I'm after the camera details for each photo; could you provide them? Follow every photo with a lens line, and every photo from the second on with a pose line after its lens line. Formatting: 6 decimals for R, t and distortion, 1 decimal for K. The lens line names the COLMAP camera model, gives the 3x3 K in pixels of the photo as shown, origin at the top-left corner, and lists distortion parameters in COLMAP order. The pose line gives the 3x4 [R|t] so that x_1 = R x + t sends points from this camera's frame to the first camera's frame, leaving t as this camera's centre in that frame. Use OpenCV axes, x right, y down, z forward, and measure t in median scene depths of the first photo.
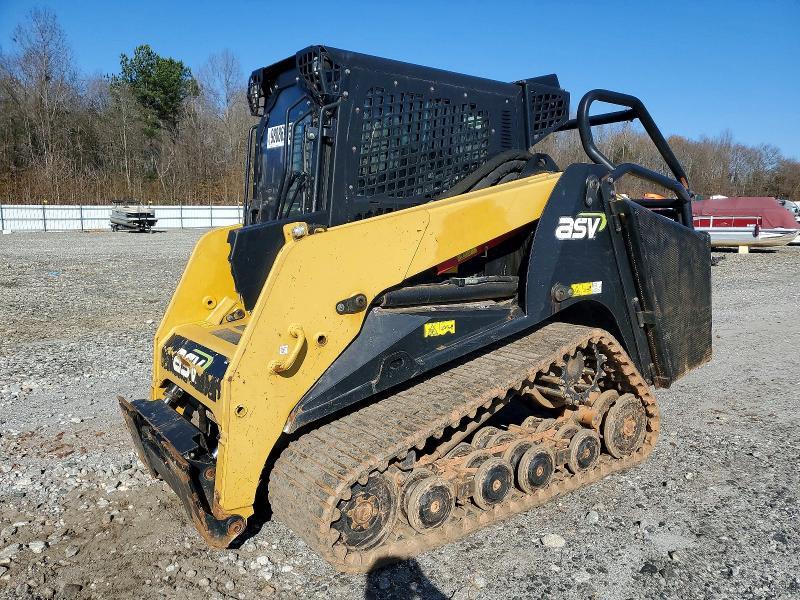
lens RADIAL K [[624.1, 0, 400.0], [0, 624.1, 300.0], [0, 0, 1]] dist [0.007915, 0.003015]
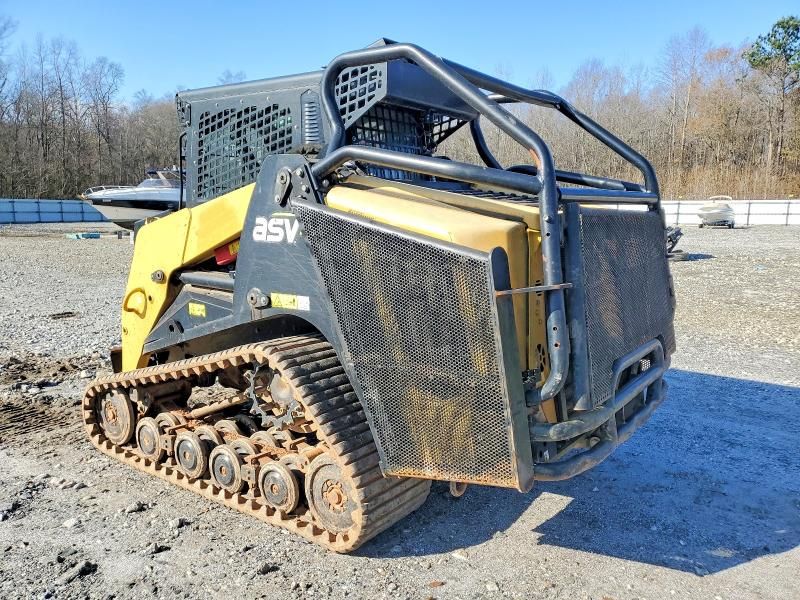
lens RADIAL K [[624.1, 0, 400.0], [0, 624.1, 300.0], [0, 0, 1]] dist [0.007915, 0.003015]
pose [[0.306427, 0.137375, -0.941929, 1.188816], [-0.127802, 0.986510, 0.102301, -0.130942], [0.943276, 0.089033, 0.319851, 0.897582]]
